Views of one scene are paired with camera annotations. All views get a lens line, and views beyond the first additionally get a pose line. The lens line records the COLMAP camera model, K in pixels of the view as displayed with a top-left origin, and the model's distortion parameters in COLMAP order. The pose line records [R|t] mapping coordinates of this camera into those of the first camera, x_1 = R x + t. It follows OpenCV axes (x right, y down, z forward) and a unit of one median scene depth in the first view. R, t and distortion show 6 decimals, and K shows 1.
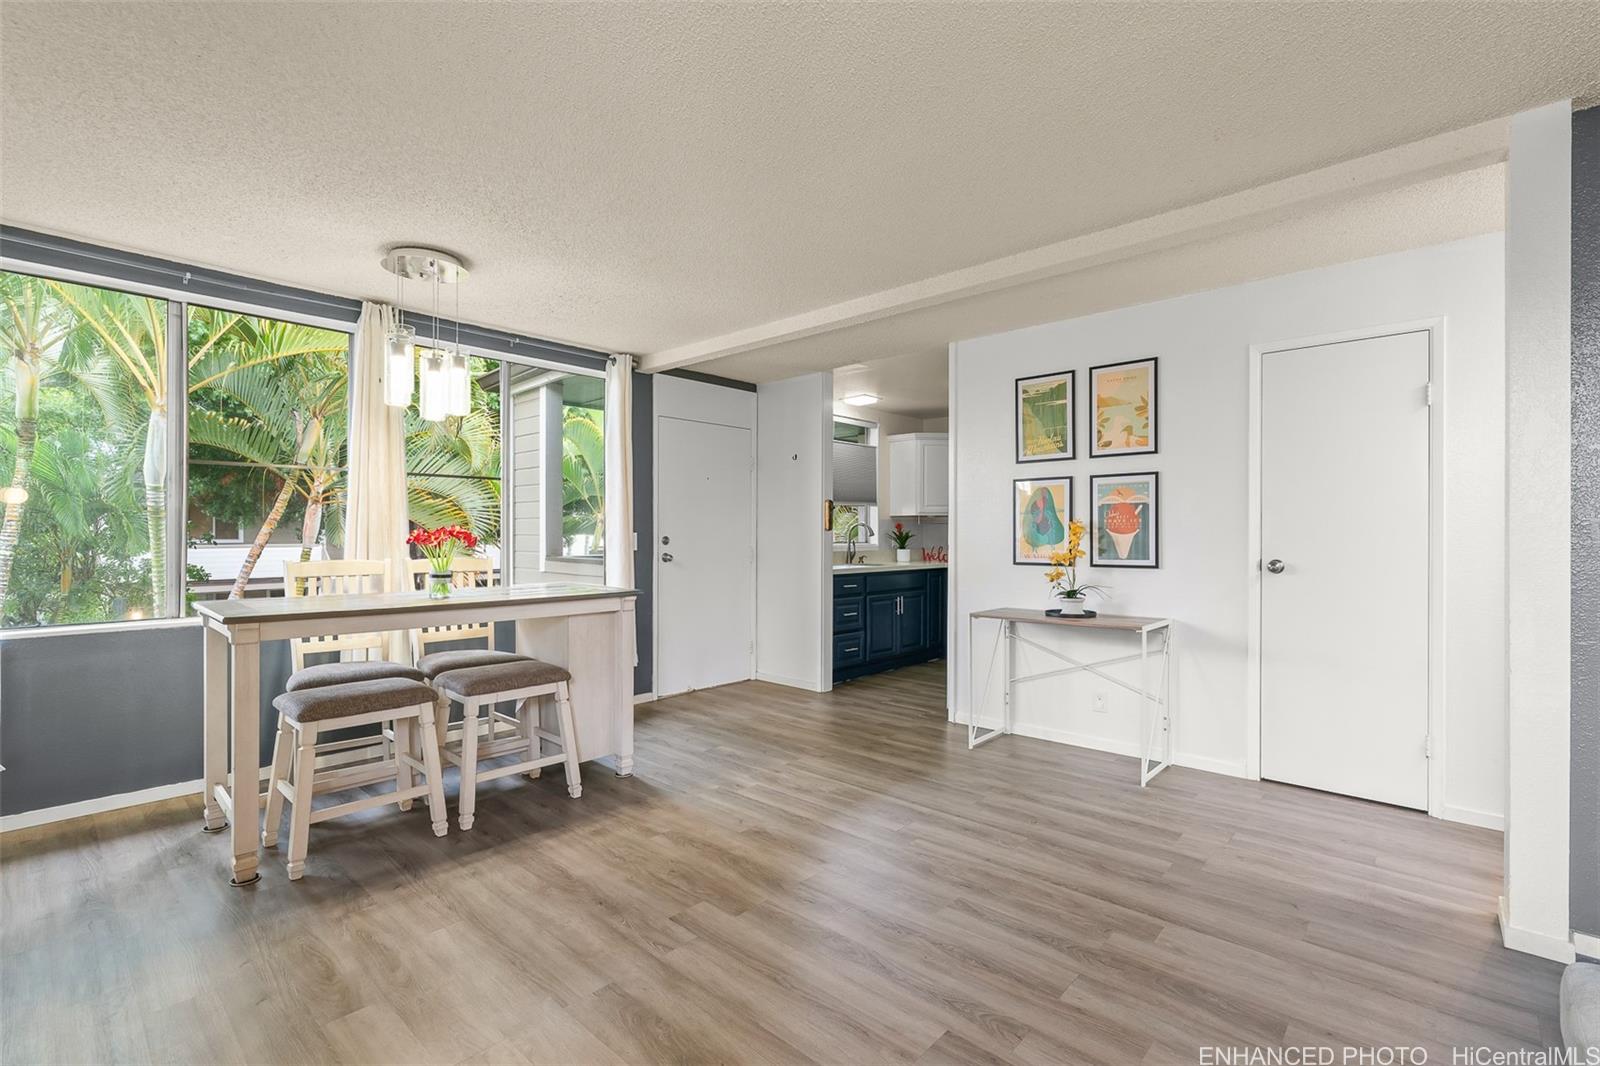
lens RADIAL K [[720.0, 0, 795.0], [0, 720.0, 540.0], [0, 0, 1]] dist [-0.007398, 0.002257]
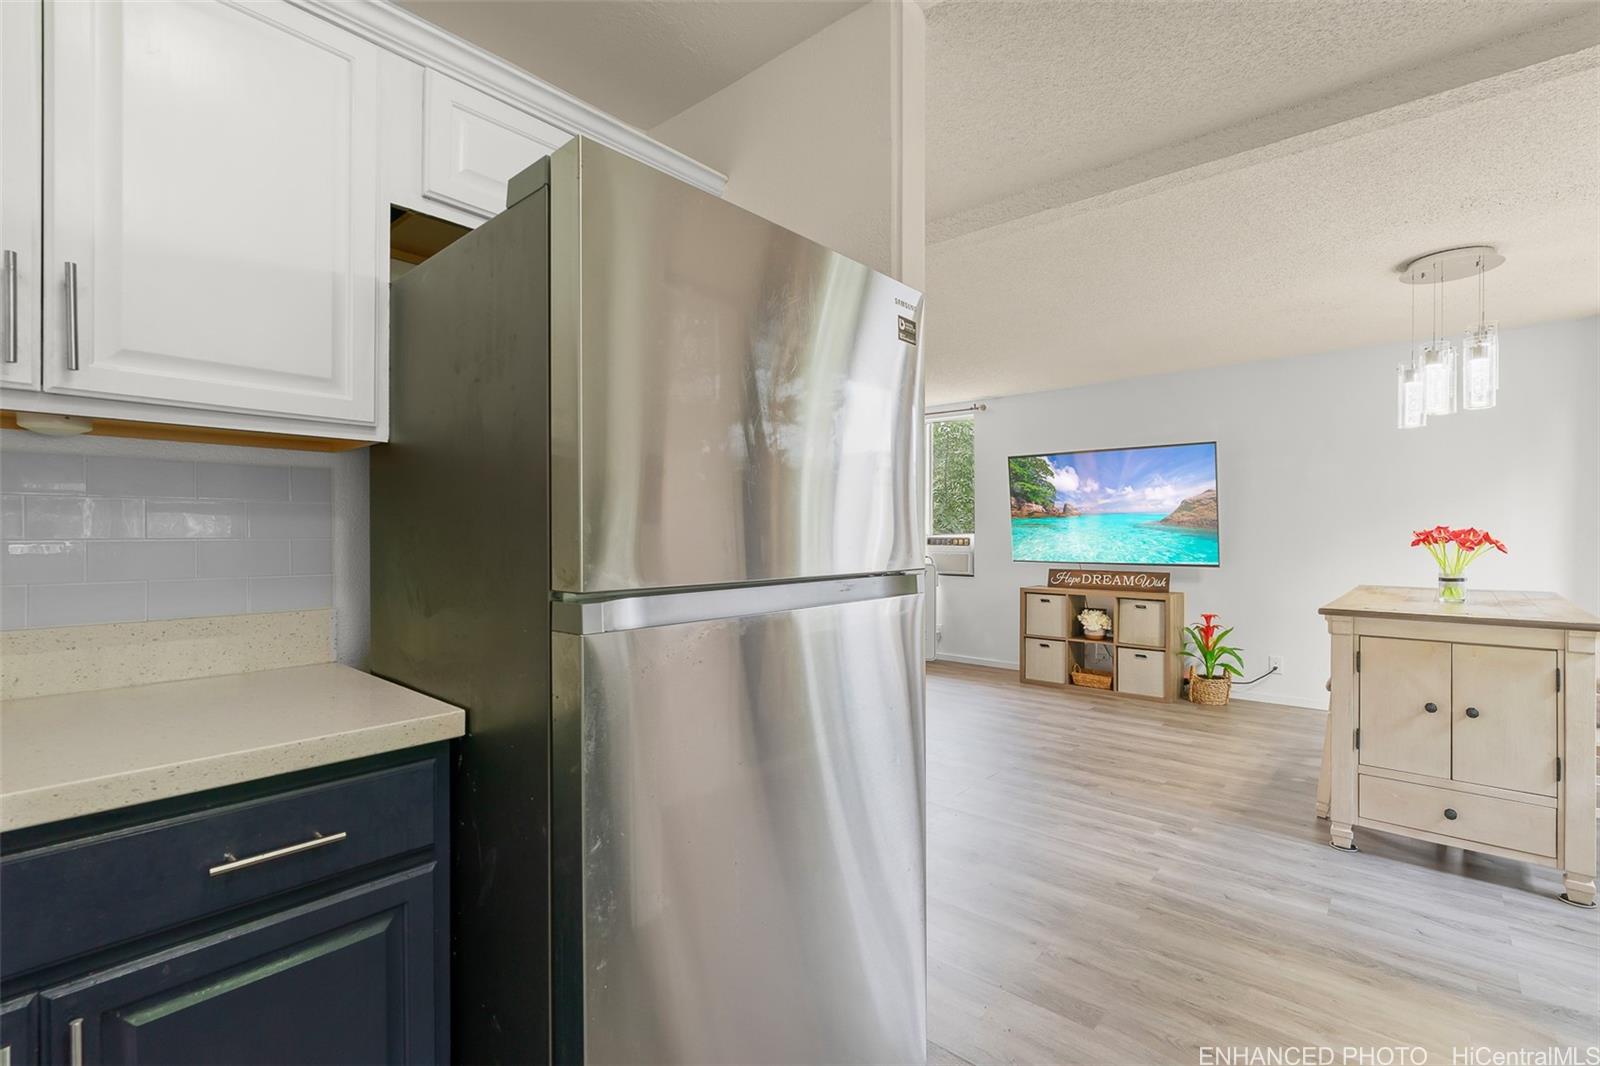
lens RADIAL K [[720.0, 0, 804.9], [0, 720.0, 533.4], [0, 0, 1]] dist [-0.007398, 0.002257]
pose [[-0.999422, -0.004798, -0.033646, 0.277510], [-0.005129, 0.999939, 0.009765, -0.012507], [0.033597, 0.009932, -0.999386, 1.317913]]
